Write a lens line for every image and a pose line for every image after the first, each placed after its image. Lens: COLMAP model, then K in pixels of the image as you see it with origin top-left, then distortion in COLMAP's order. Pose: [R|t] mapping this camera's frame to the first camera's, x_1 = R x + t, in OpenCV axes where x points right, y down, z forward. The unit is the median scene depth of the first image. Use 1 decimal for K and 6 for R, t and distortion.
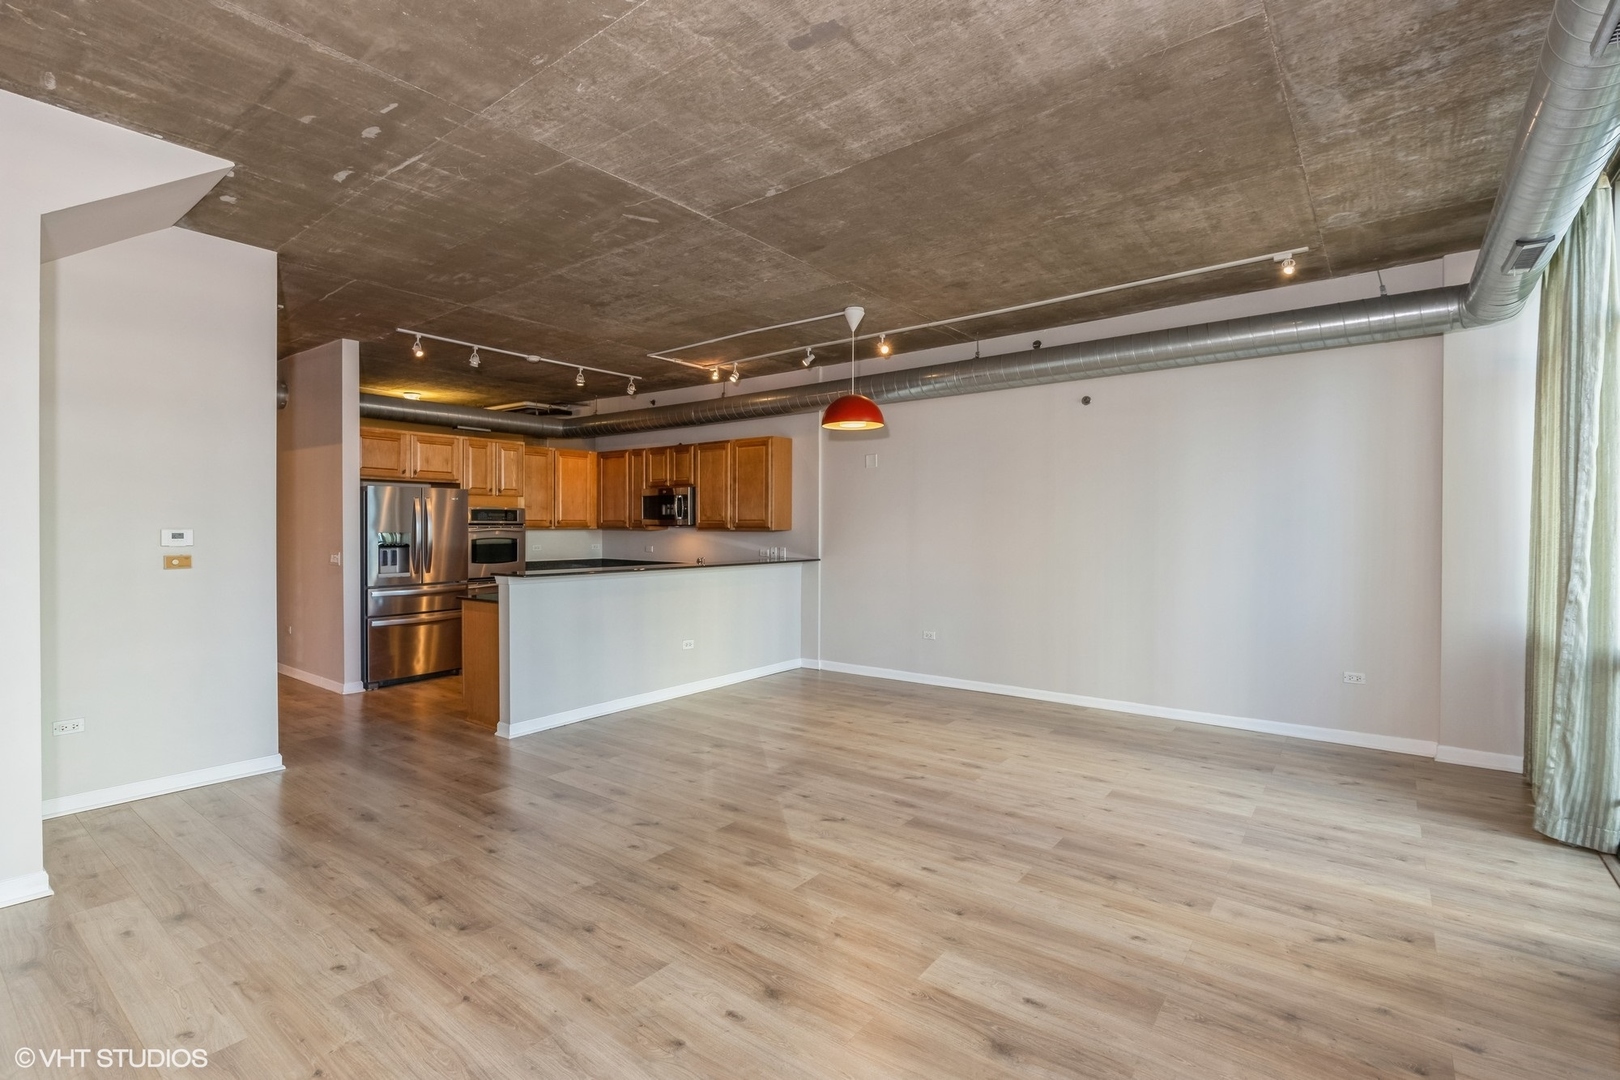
lens RADIAL K [[767.7, 0, 816.7], [0, 767.7, 536.4], [0, 0, 1]] dist [-0.008312, -0.000436]
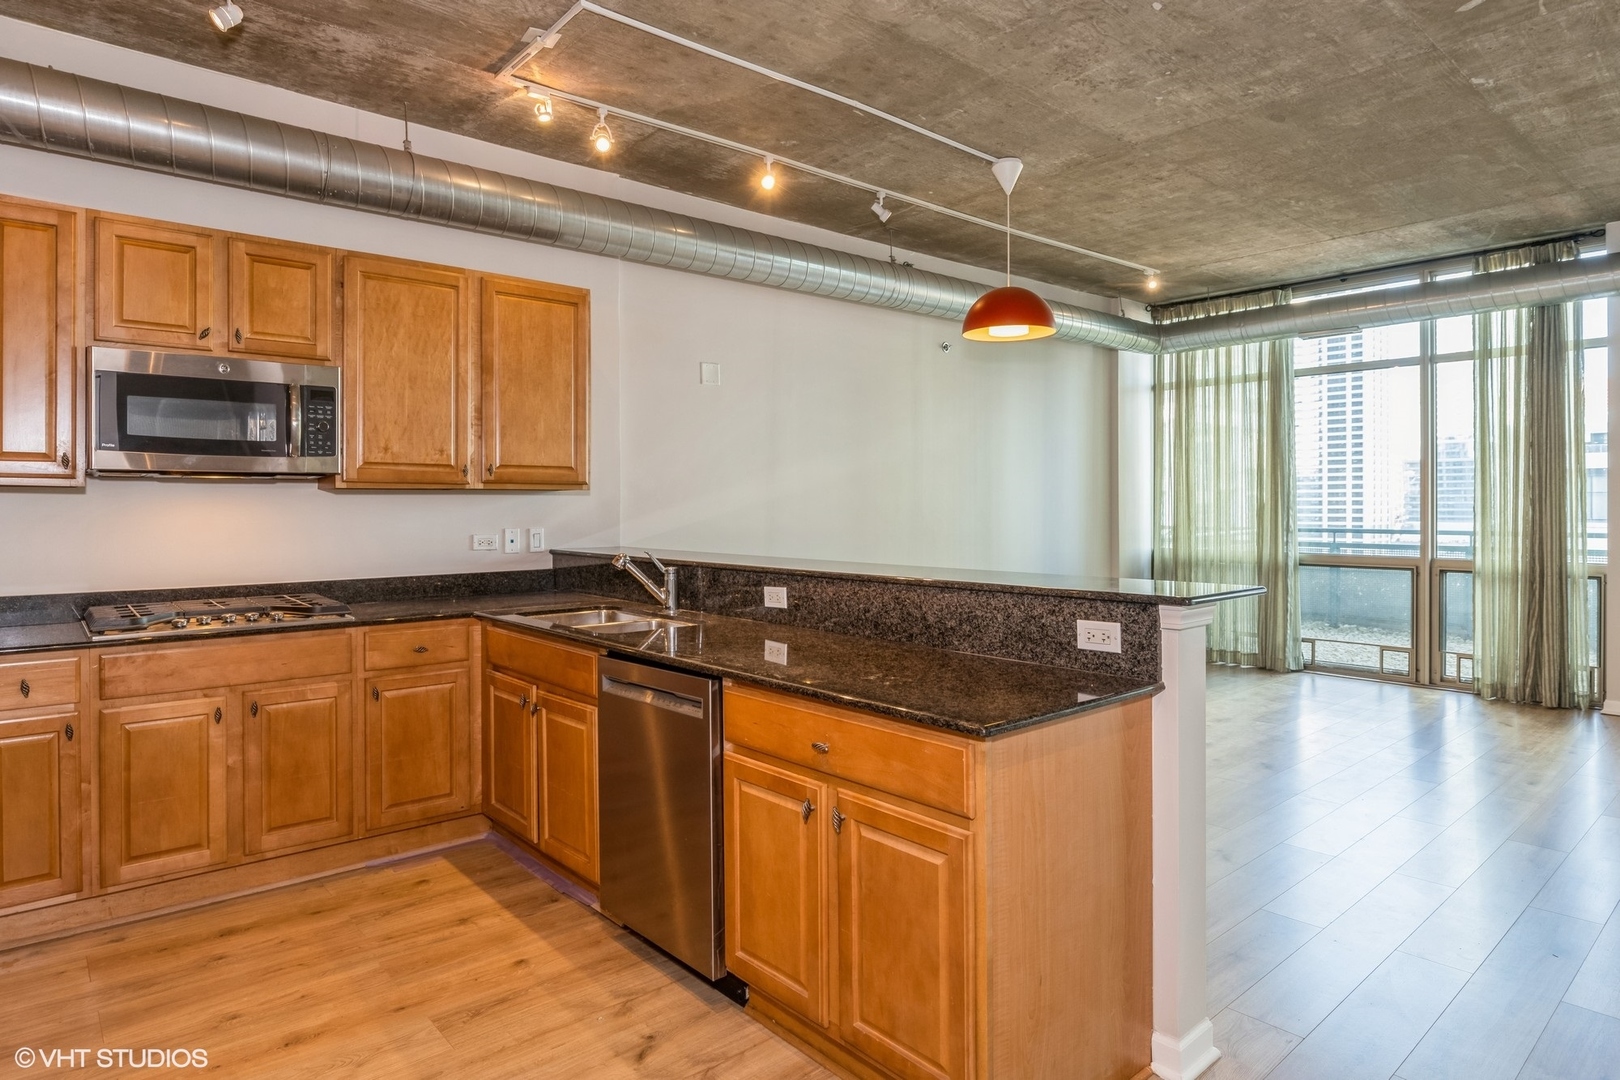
lens RADIAL K [[931.6, 0, 811.2], [0, 931.6, 507.4], [0, 0, 1]] dist [-0.014646, 0.004242]
pose [[0.190723, -0.003424, 0.981638, -0.617365], [0.016404, 0.999865, 0.000300, 0.004707], [-0.981507, 0.016046, 0.190753, 0.791113]]
